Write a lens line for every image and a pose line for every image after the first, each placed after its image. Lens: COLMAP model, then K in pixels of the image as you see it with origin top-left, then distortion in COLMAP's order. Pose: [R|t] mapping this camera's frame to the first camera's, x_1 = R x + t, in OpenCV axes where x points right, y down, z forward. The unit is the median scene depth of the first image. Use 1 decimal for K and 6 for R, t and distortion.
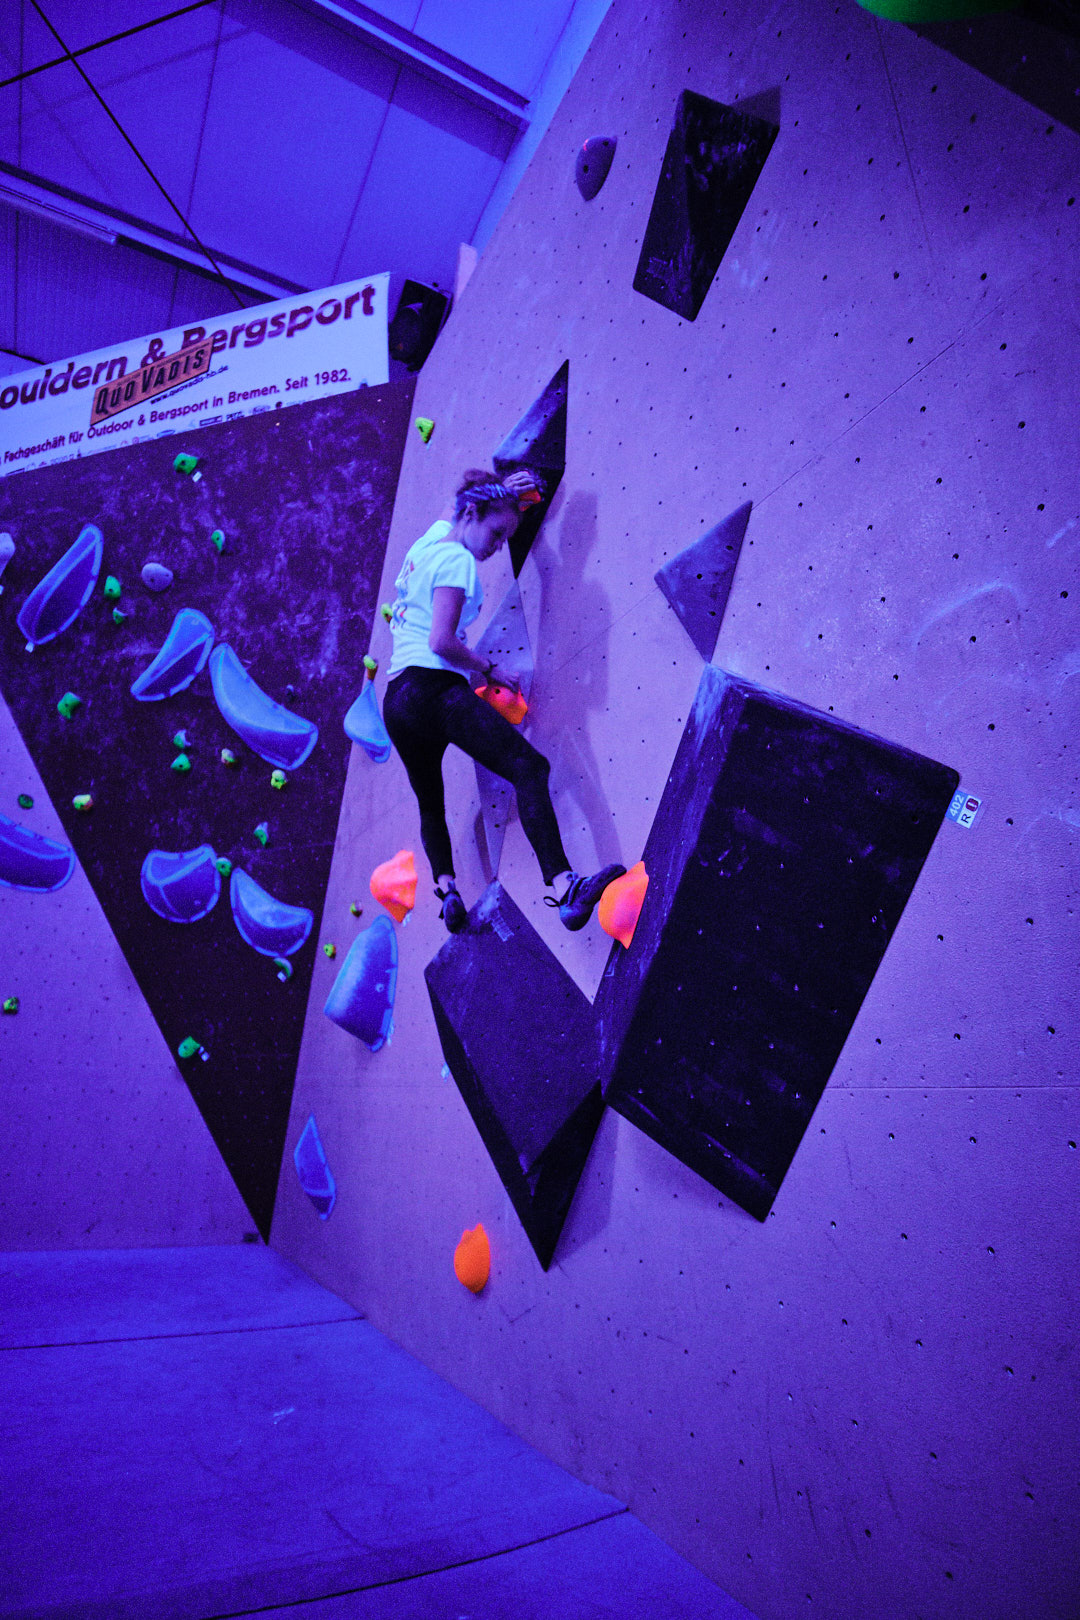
lens RADIAL K [[861.5, 0, 546.6], [0, 861.5, 812.6], [0, 0, 1]] dist [-0.035532, 0.010786]
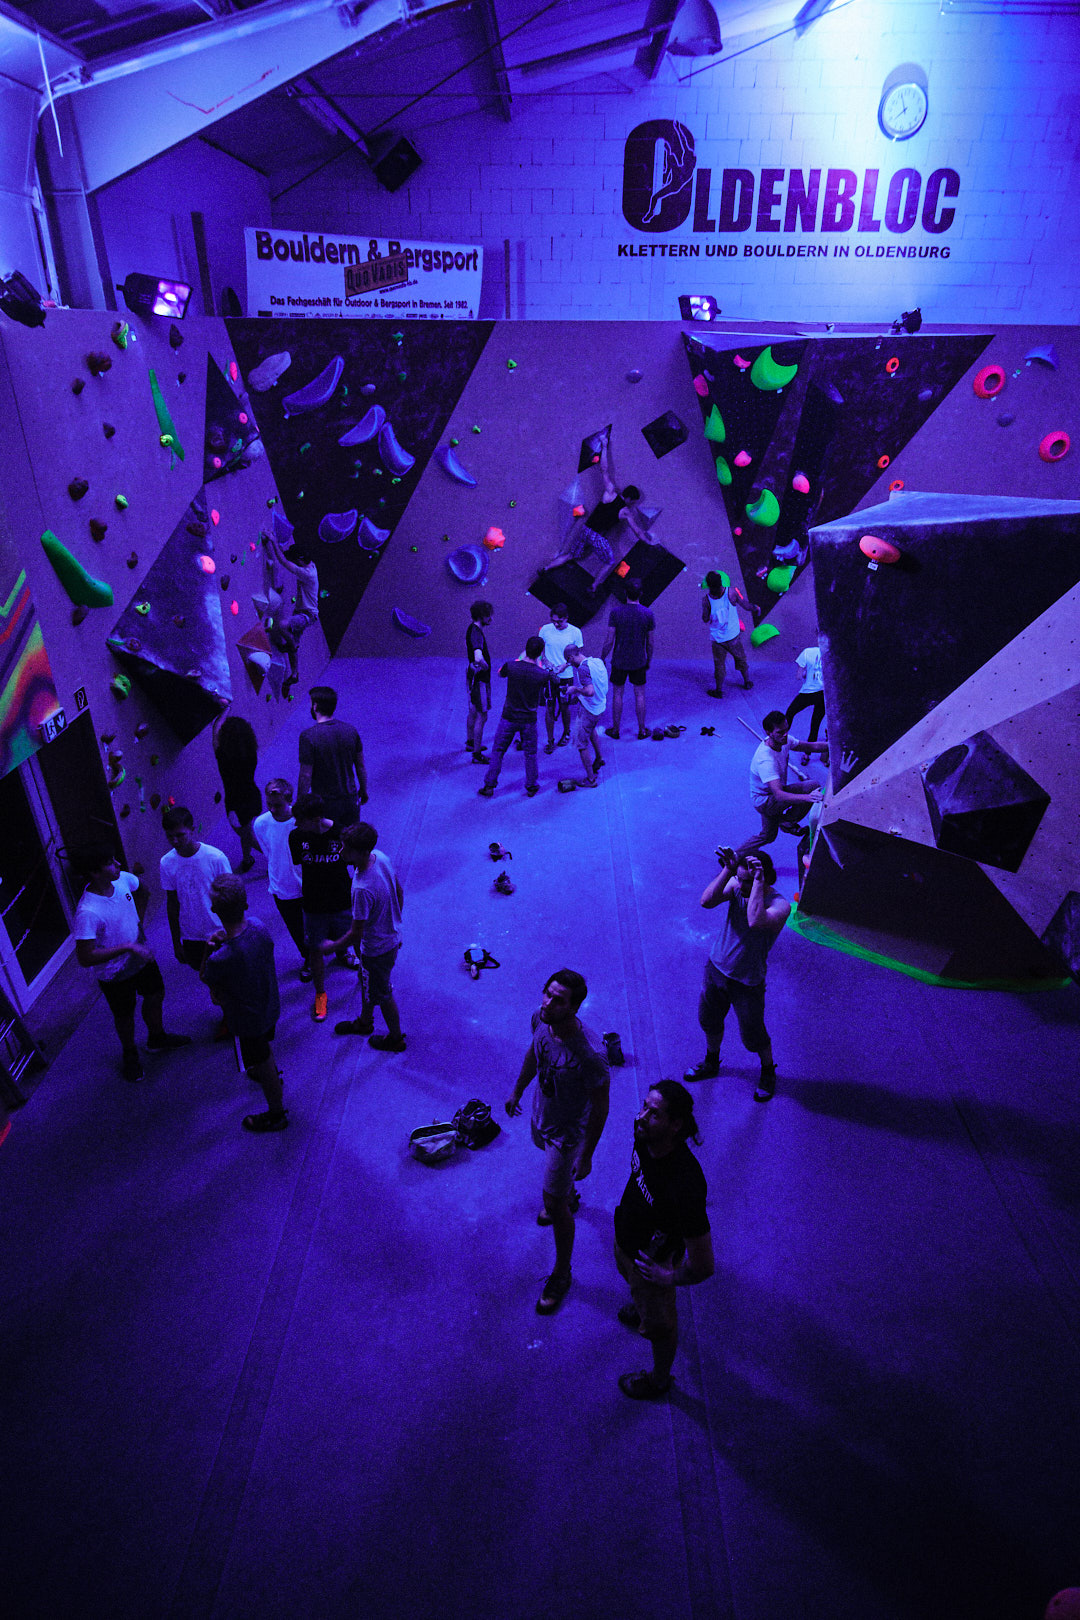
lens RADIAL K [[861.5, 0, 534.0], [0, 861.5, 803.0], [0, 0, 1]] dist [-0.035532, 0.010786]
pose [[0.491401, -0.436572, 0.753611, -2.182755], [-0.268981, 0.746915, 0.608085, -0.867322], [-0.828356, -0.501521, 0.249605, -0.303303]]
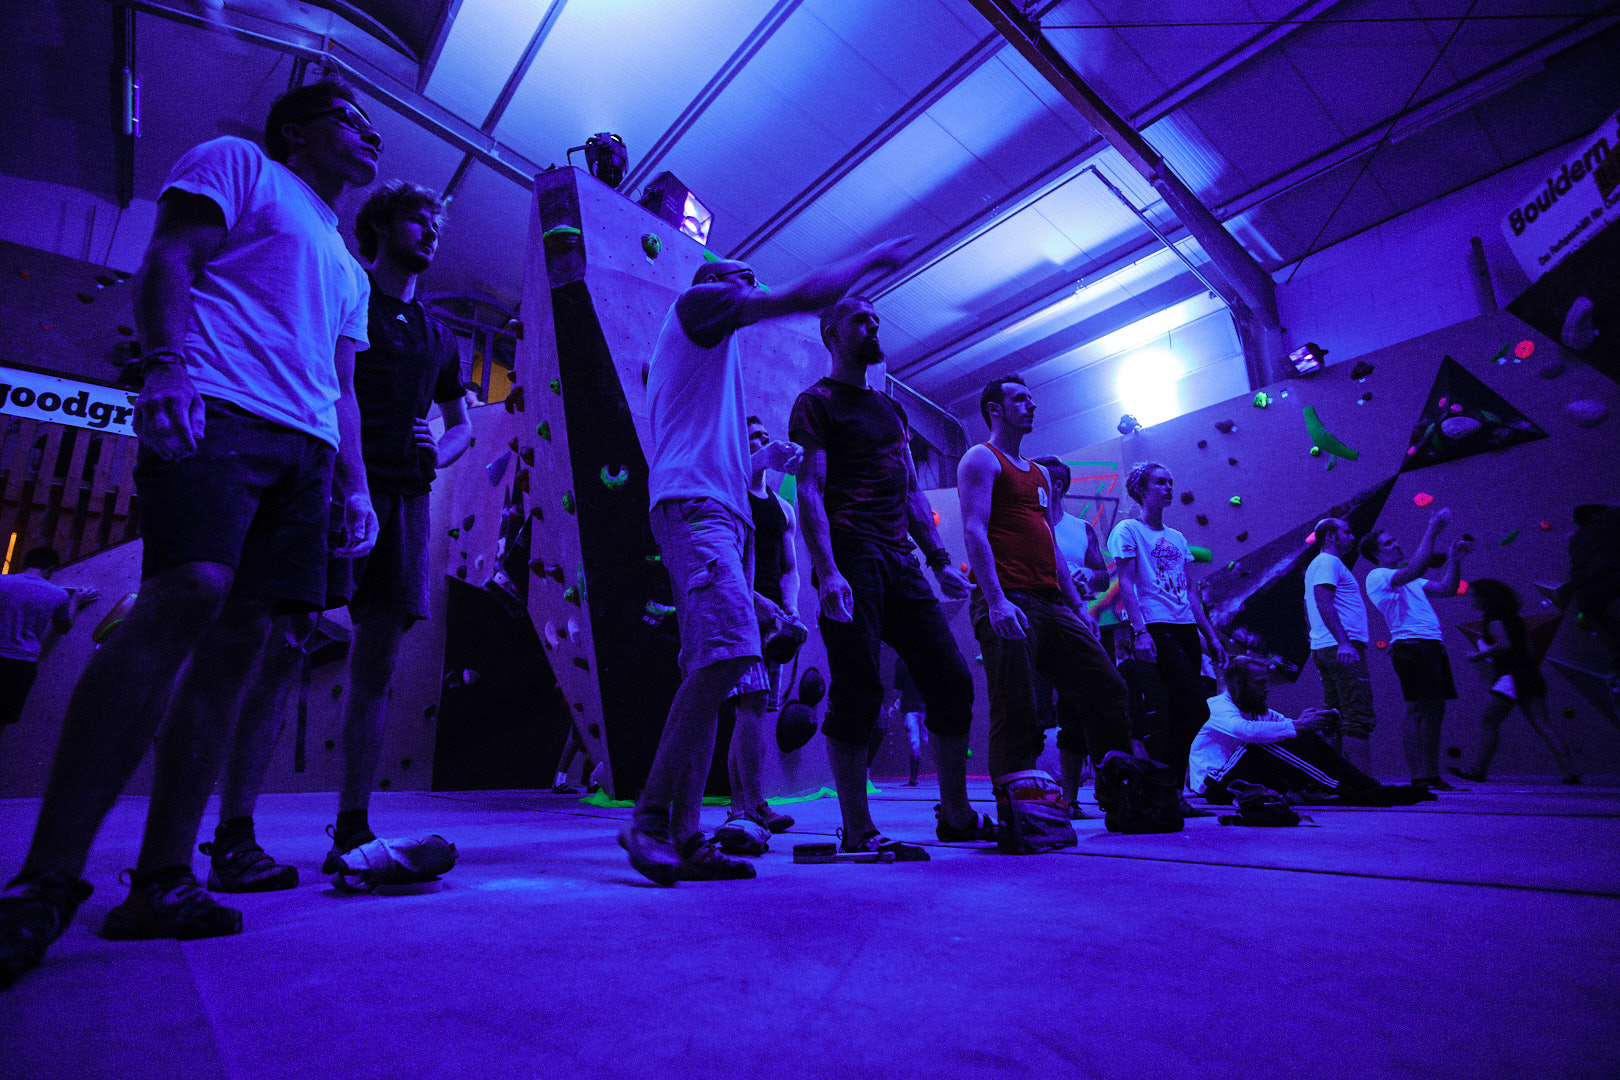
lens RADIAL K [[861.5, 0, 820.4], [0, 861.5, 534.5], [0, 0, 1]] dist [-0.035532, 0.010786]
pose [[0.178224, -0.281213, -0.942951, 0.382425], [0.328952, 0.920185, -0.212249, -0.083268], [0.927376, -0.272357, 0.256504, -0.703855]]
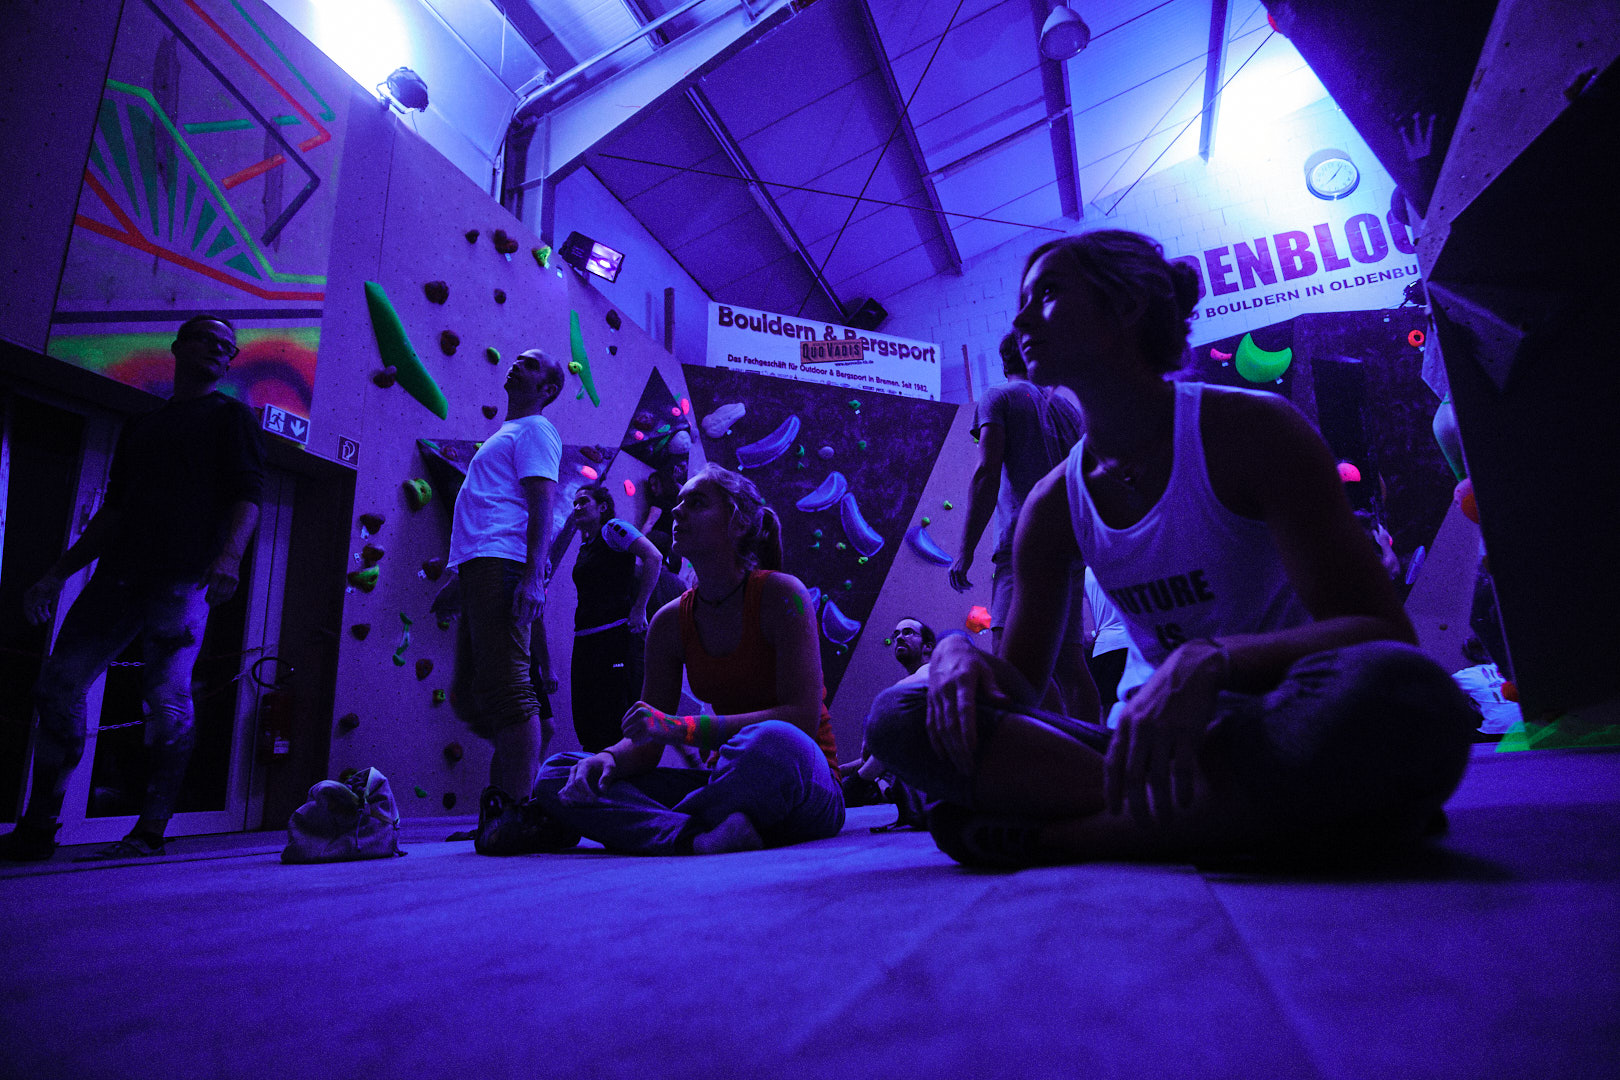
lens RADIAL K [[861.5, 0, 815.1], [0, 861.5, 535.4], [0, 0, 1]] dist [-0.035532, 0.010786]
pose [[0.742671, 0.115679, 0.659589, -1.772661], [-0.138976, 0.990147, -0.017172, -0.046530], [-0.655076, -0.078914, 0.751430, -0.507775]]
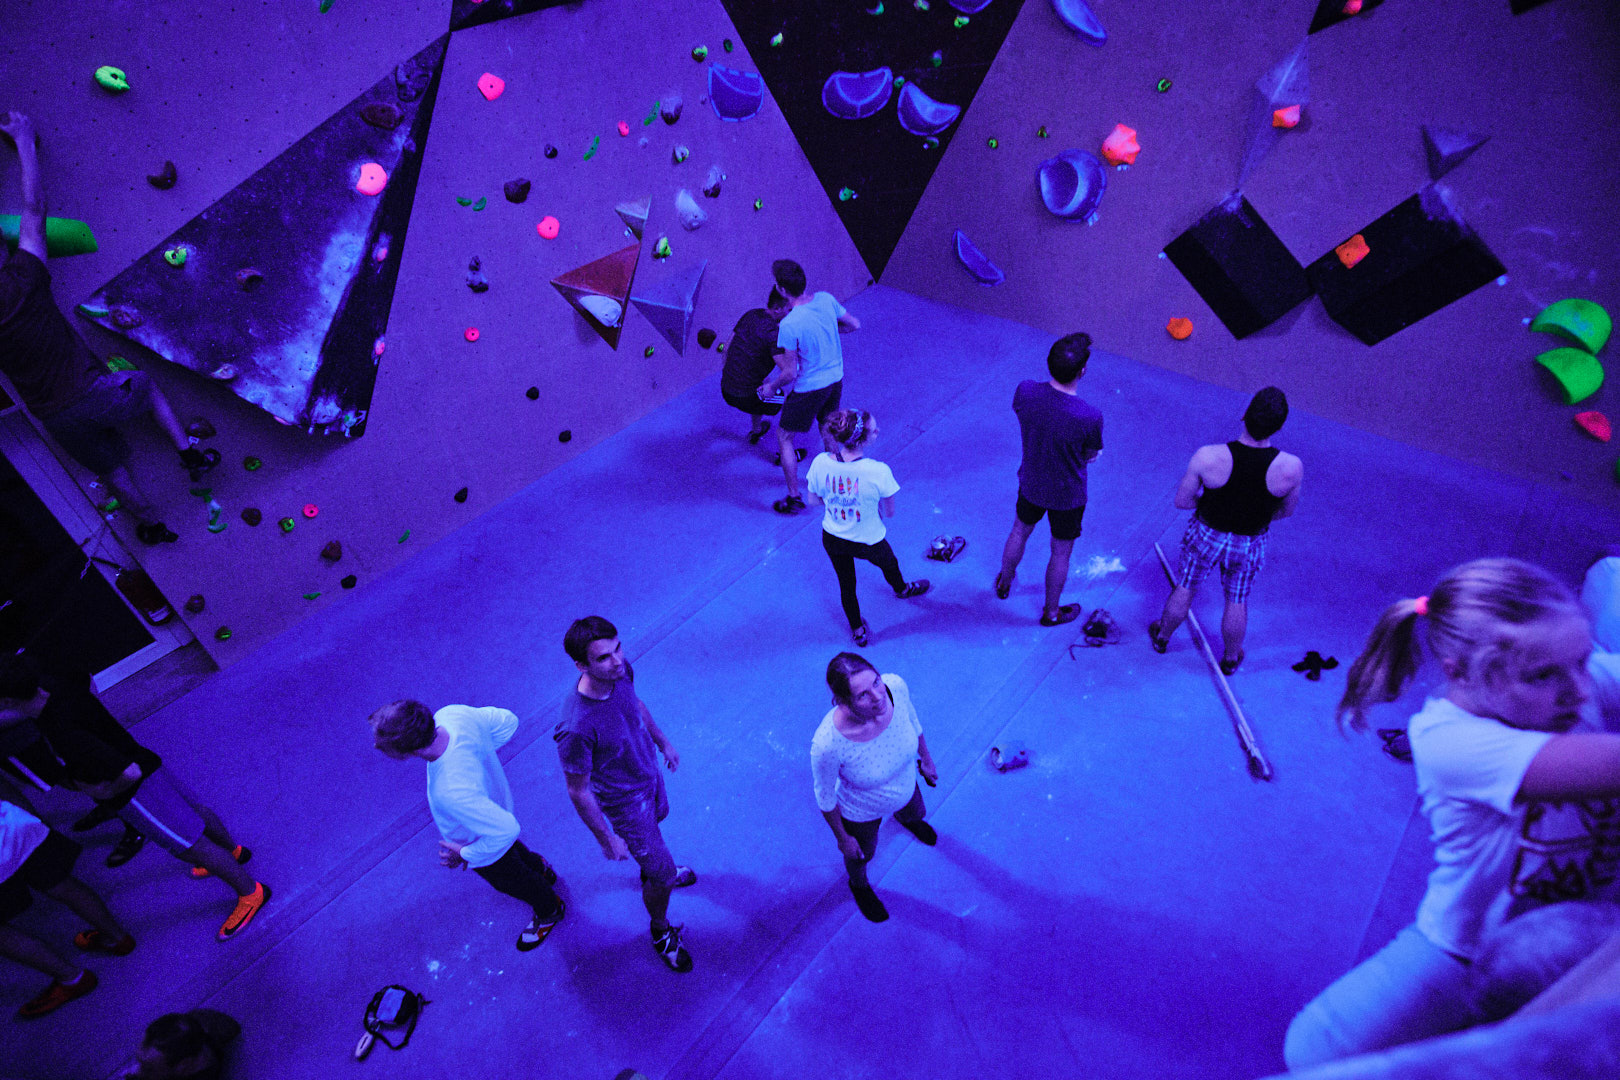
lens RADIAL K [[861.5, 0, 813.0], [0, 861.5, 534.8], [0, 0, 1]] dist [-0.035532, 0.010786]
pose [[0.929920, -0.293018, 0.222235, -1.028675], [-0.039429, 0.521371, 0.852419, -0.722624], [-0.365641, -0.801444, 0.473280, -0.173361]]
